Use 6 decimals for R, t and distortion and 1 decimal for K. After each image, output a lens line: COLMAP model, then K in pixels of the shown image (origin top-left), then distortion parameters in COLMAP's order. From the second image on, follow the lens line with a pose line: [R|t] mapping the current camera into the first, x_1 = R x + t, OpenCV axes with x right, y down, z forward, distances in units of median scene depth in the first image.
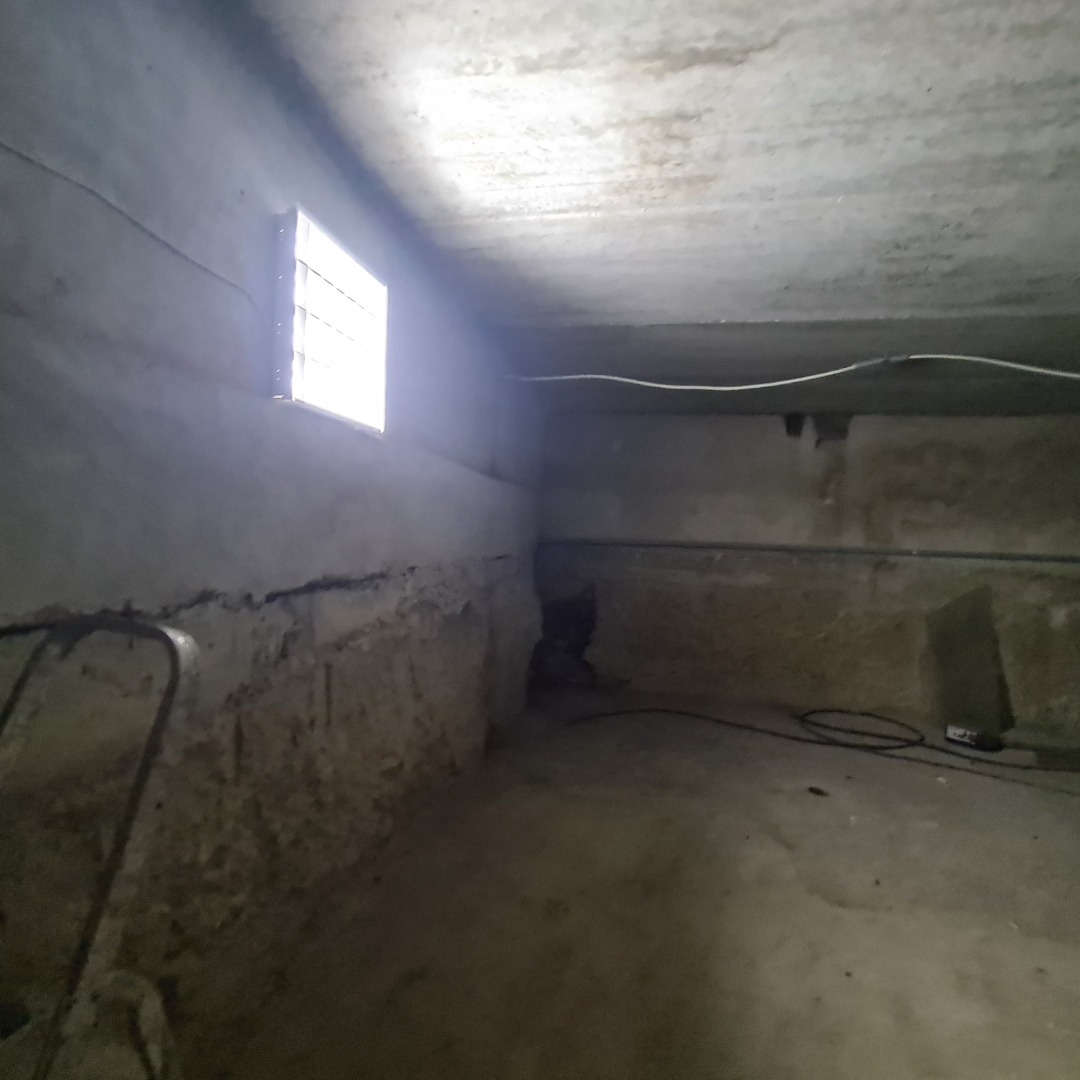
lens RADIAL K [[575.4, 0, 539.6], [0, 575.4, 532.6], [0, 0, 1]] dist [-0.002756, 0.000155]
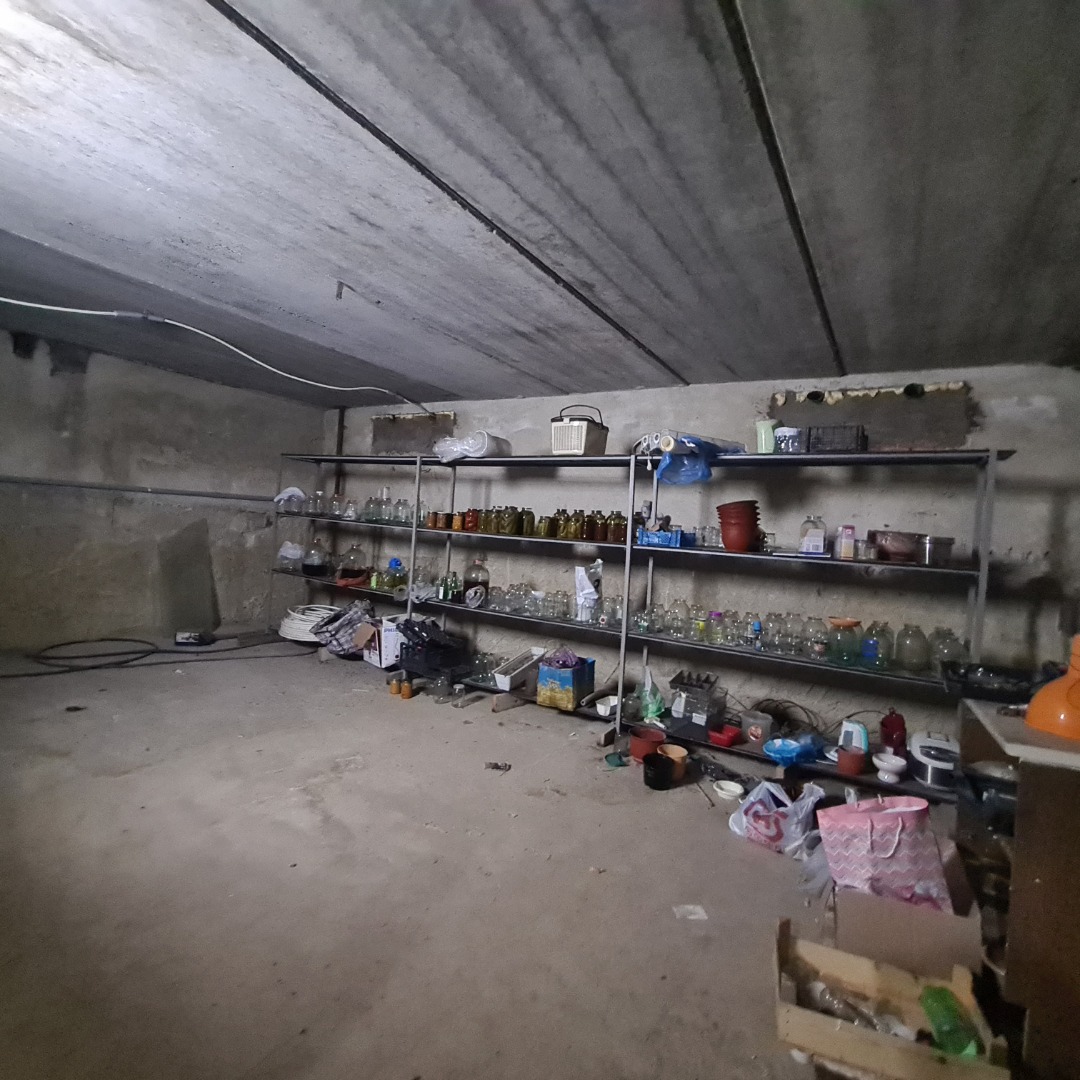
lens RADIAL K [[591.0, 0, 523.9], [0, 591.0, 529.0], [0, 0, 1]] dist [-0.001686, 0.001762]
pose [[0.359237, -0.027067, 0.932854, -0.182598], [-0.056511, 0.997114, 0.050694, 0.012269], [-0.931534, -0.070928, 0.356671, -0.111510]]
